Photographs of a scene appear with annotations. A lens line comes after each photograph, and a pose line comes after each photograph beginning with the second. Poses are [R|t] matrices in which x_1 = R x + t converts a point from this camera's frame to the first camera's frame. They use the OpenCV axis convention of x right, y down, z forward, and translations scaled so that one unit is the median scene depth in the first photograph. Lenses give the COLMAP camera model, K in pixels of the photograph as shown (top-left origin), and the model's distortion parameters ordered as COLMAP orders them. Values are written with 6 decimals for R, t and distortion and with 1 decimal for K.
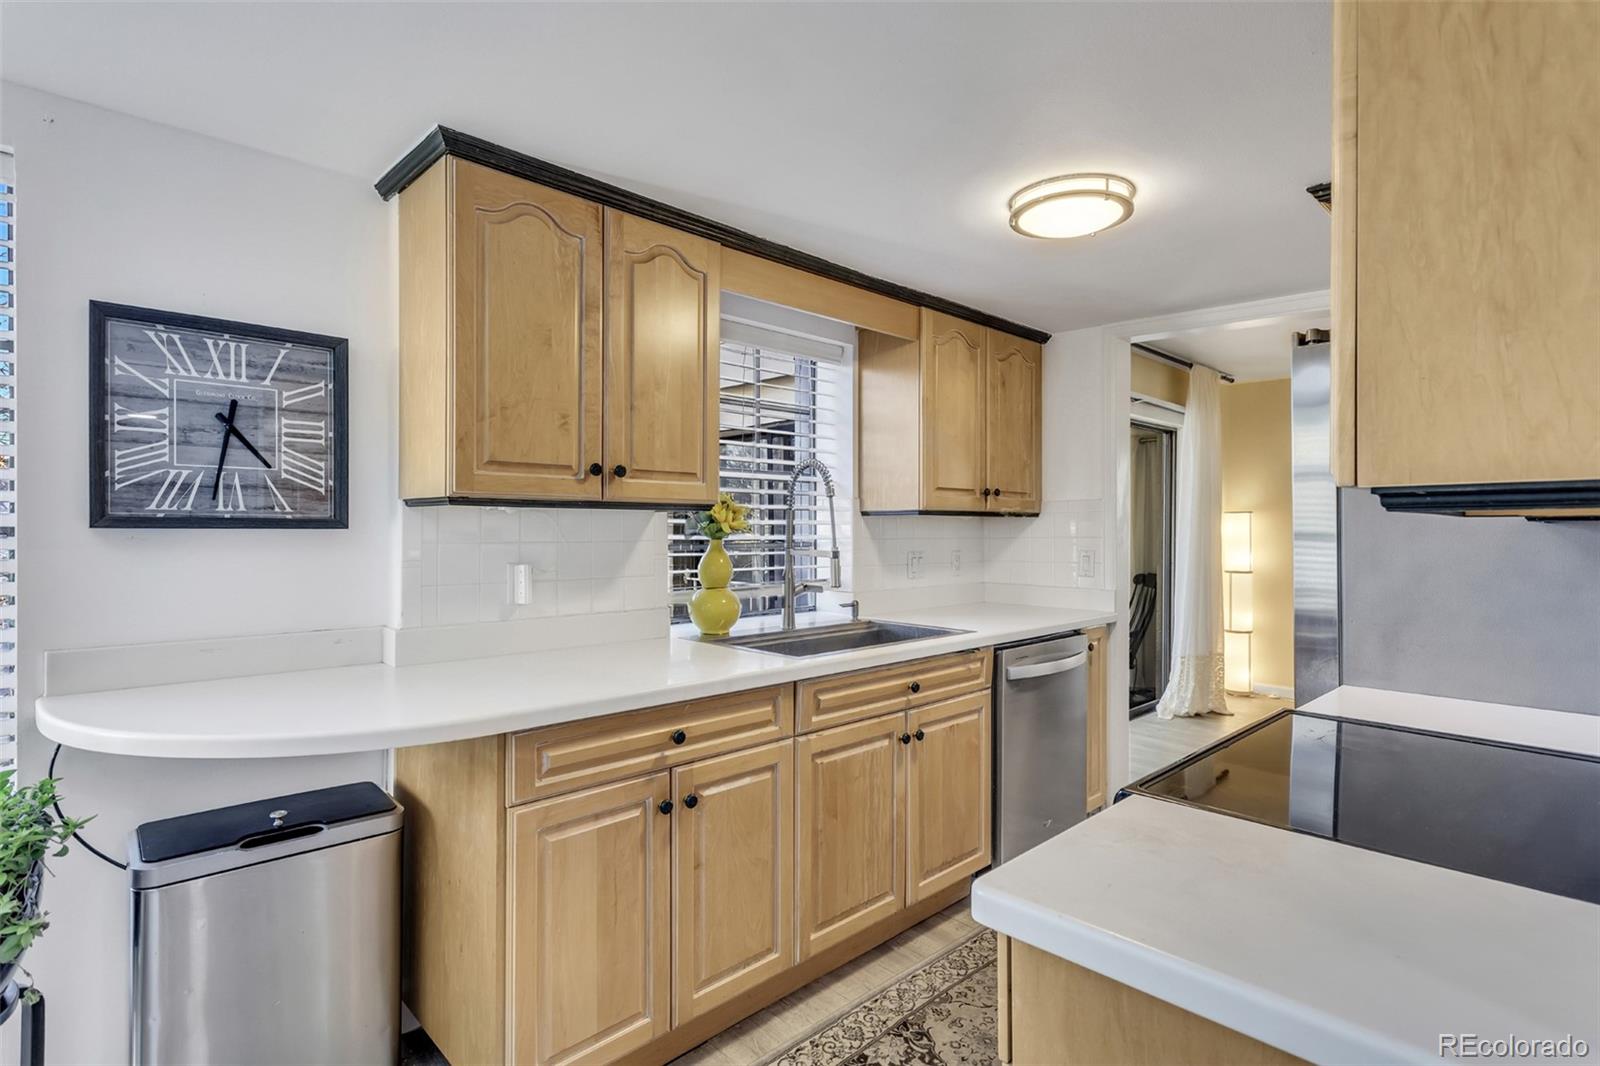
lens RADIAL K [[786.2, 0, 801.5], [0, 786.2, 523.1], [0, 0, 1]] dist [-0.008363, 0.002400]
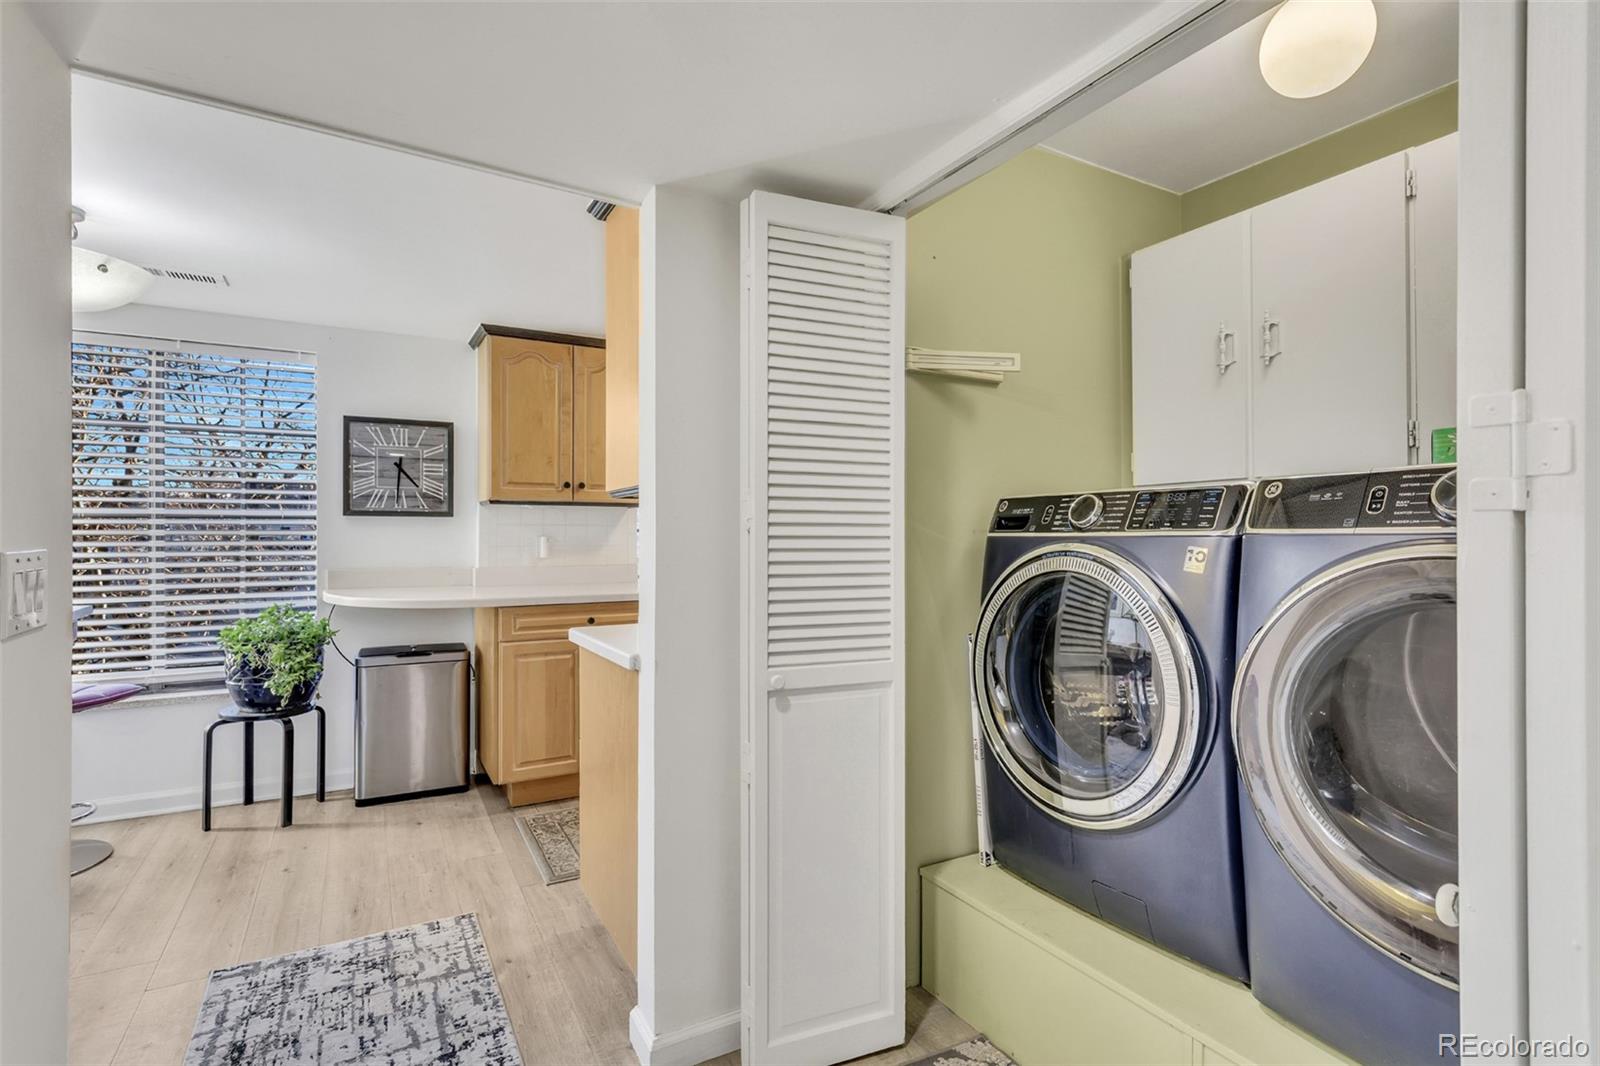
lens RADIAL K [[786.2, 0, 808.4], [0, 786.2, 526.6], [0, 0, 1]] dist [-0.008363, 0.002400]
pose [[0.966628, -0.004837, -0.256138, 0.820016], [0.003771, 0.999982, -0.004653, 0.045178], [0.256156, 0.003532, 0.966629, -0.716674]]
